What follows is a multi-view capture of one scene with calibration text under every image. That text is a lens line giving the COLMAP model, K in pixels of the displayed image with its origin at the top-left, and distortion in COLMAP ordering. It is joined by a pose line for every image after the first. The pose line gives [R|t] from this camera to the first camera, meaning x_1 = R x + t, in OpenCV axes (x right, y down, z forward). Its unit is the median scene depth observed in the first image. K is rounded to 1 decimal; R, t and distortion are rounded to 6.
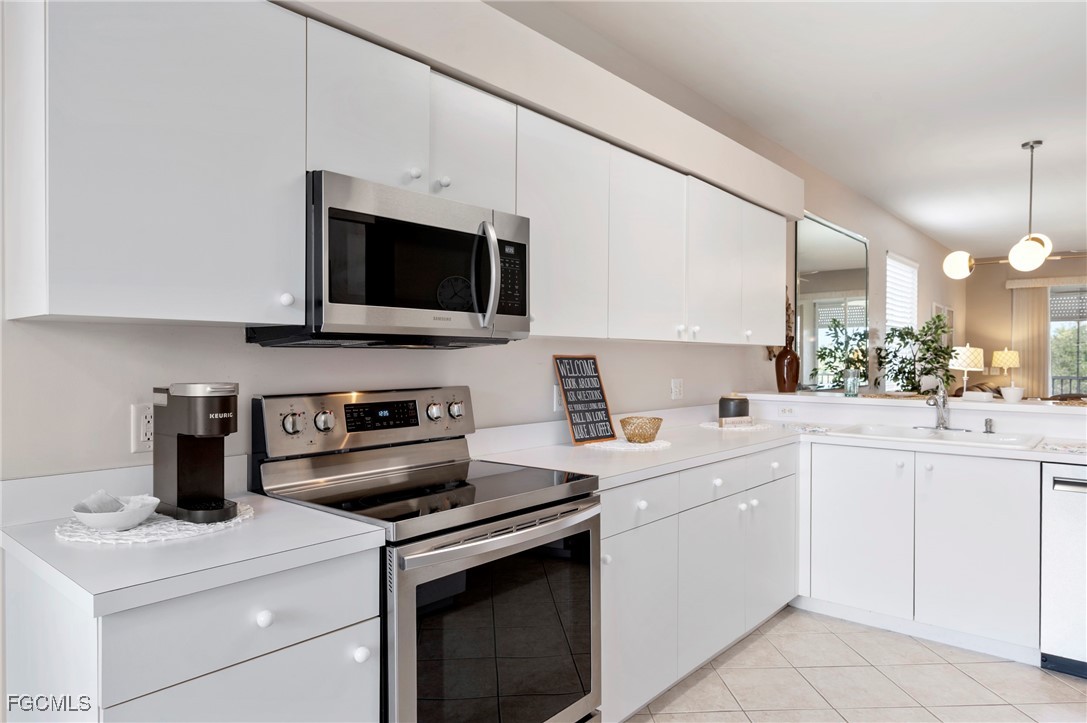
lens RADIAL K [[675.1, 0, 543.5], [0, 675.1, 362.6], [0, 0, 1]] dist [-0.004241, 0.000530]
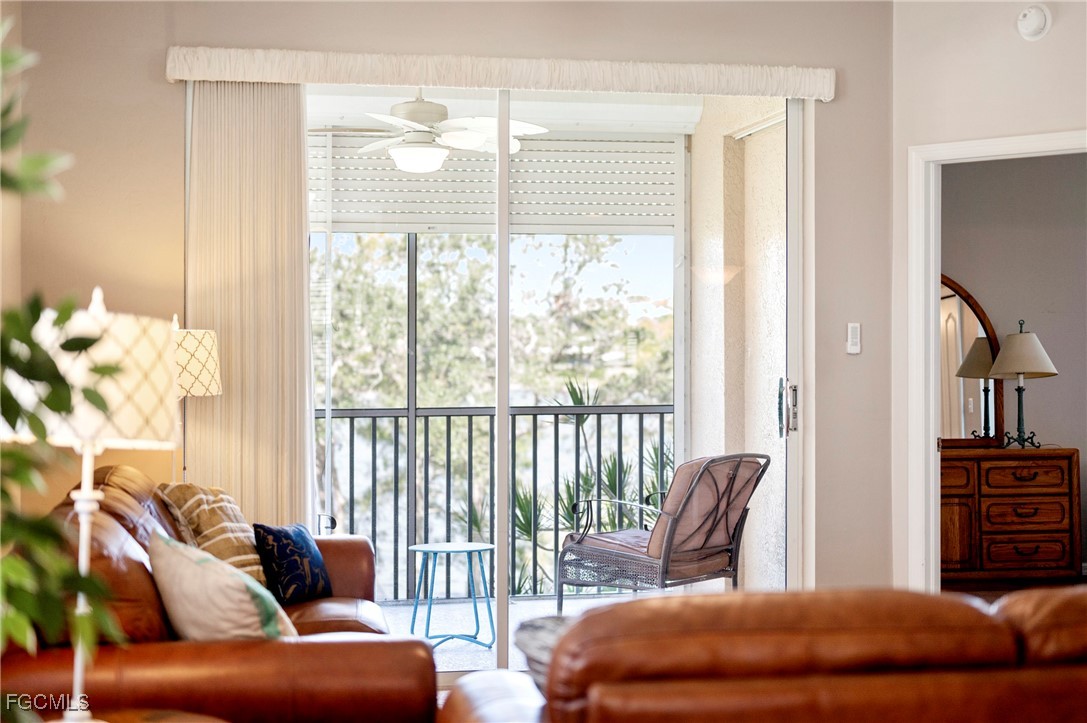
lens RADIAL K [[1722.0, 0, 542.9], [0, 1722.0, 355.5], [0, 0, 1]] dist [-0.013602, 0.000000]
pose [[0.632383, -0.010187, 0.774589, 0.582042], [0.007654, 0.999947, 0.006902, -0.022587], [-0.774618, 0.001564, 0.632427, 1.017916]]
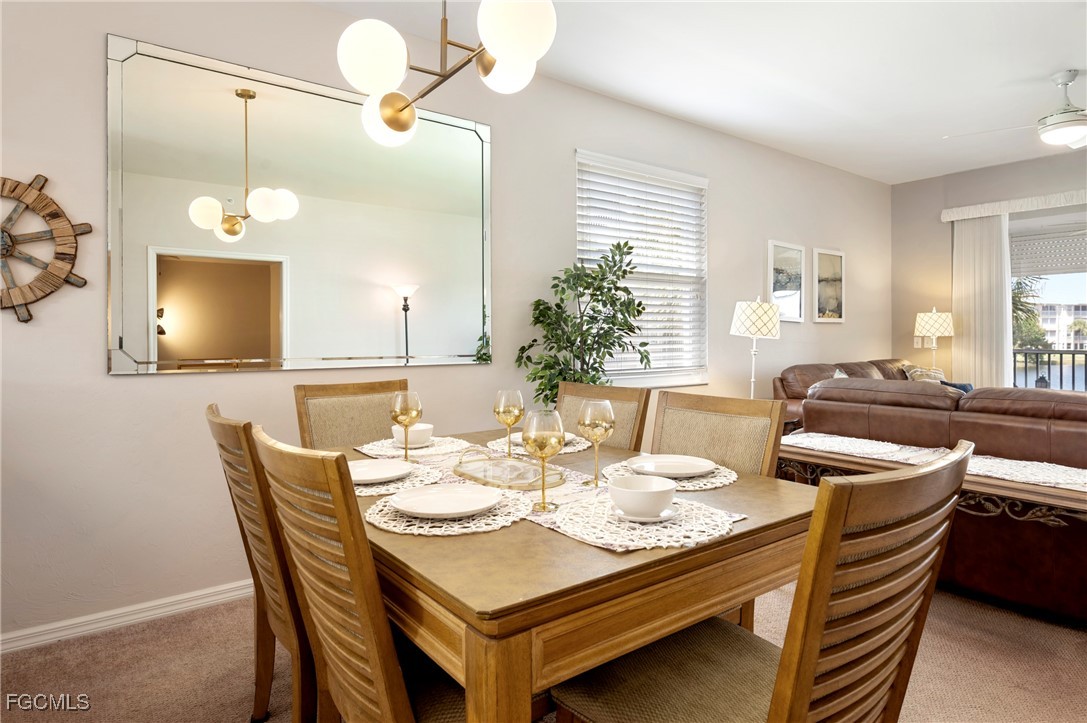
lens RADIAL K [[606.3, 0, 547.6], [0, 606.3, 350.8], [0, 0, 1]] dist [-0.014708, 0.000269]
pose [[0.976086, -0.001930, -0.217376, 0.886316], [0.005006, 0.999895, 0.013601, 0.023152], [0.217327, -0.014364, 0.975993, 0.648657]]
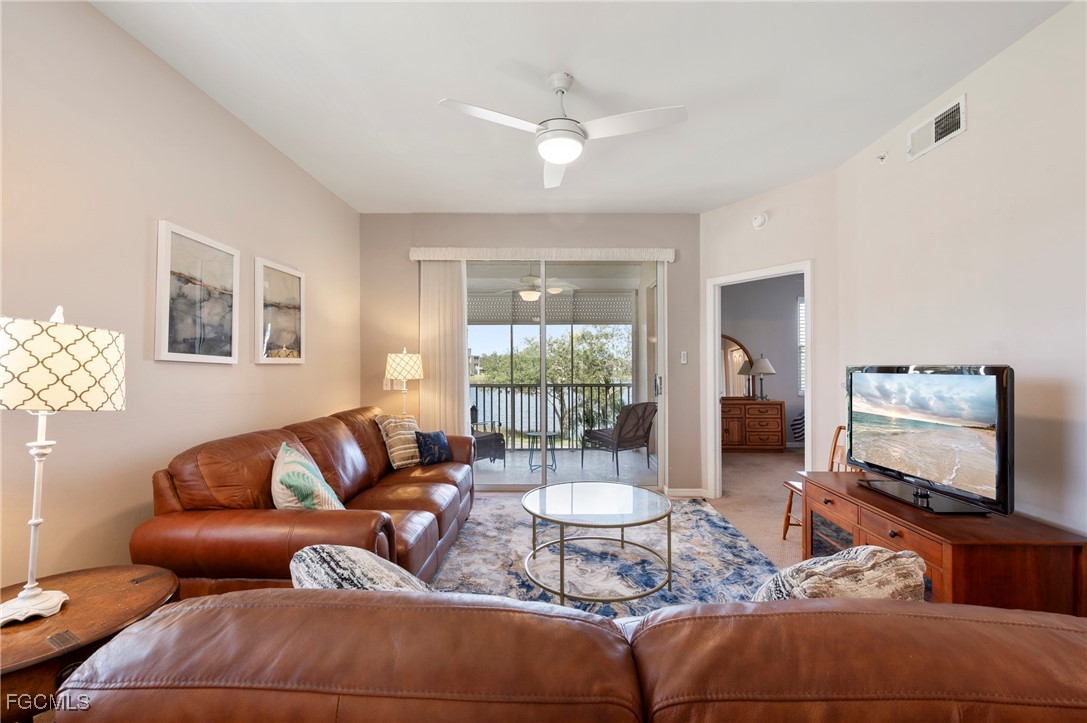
lens RADIAL K [[453.0, 0, 547.2], [0, 453.0, 361.8], [0, 0, 1]] dist [0.000878, 0.000113]
pose [[0.765163, 0.003094, 0.643830, 1.043506], [0.006731, 0.999895, -0.012805, -0.005929], [-0.643802, 0.014132, 0.765062, 1.192405]]
